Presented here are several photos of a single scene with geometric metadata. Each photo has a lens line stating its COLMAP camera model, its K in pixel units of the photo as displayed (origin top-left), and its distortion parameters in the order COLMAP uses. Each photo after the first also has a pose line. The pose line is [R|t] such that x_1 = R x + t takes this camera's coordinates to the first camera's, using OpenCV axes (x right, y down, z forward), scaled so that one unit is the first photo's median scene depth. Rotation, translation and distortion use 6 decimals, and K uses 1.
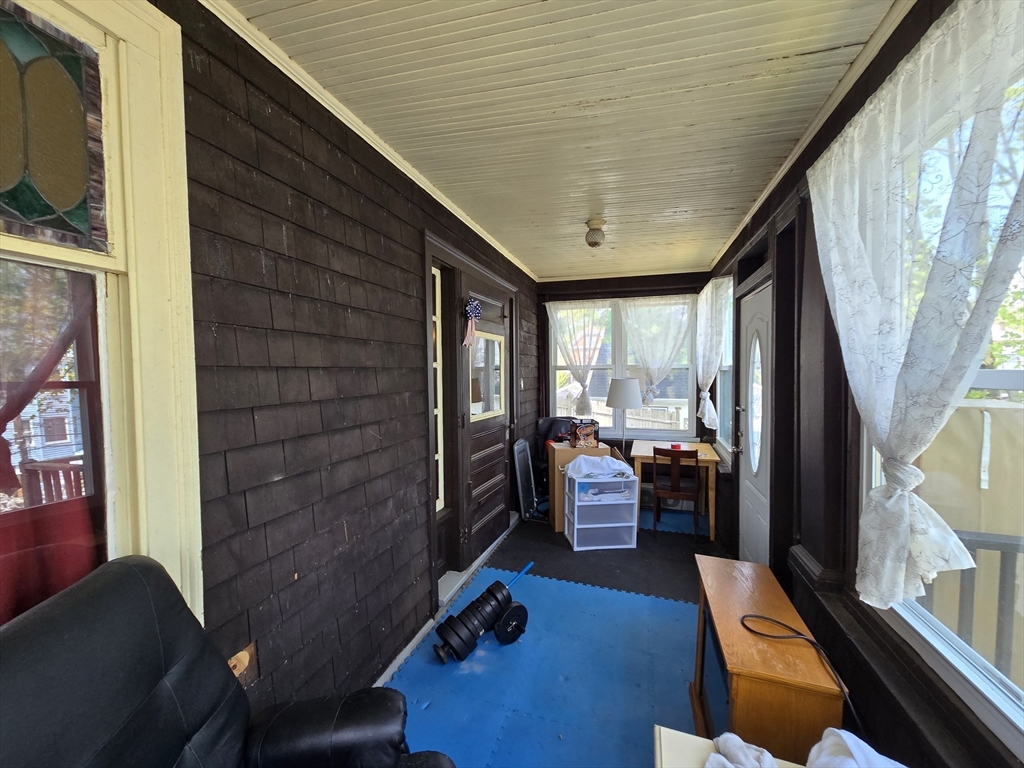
lens RADIAL K [[419.3, 0, 510.2], [0, 419.3, 383.0], [0, 0, 1]] dist [-0.000863, 0.000572]
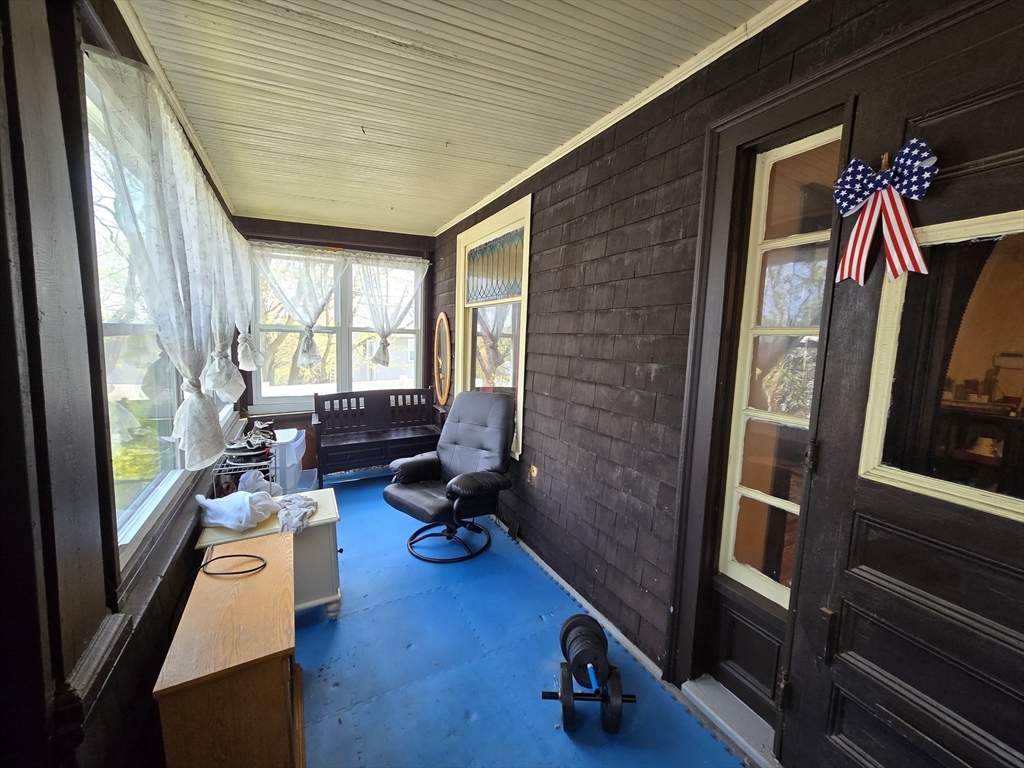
lens RADIAL K [[419.3, 0, 510.2], [0, 419.3, 383.0], [0, 0, 1]] dist [-0.000863, 0.000572]
pose [[-0.708844, 0.061714, -0.702660, 0.659493], [-0.047723, 0.989687, 0.135067, -0.048087], [0.703749, 0.129274, -0.698588, 1.678752]]
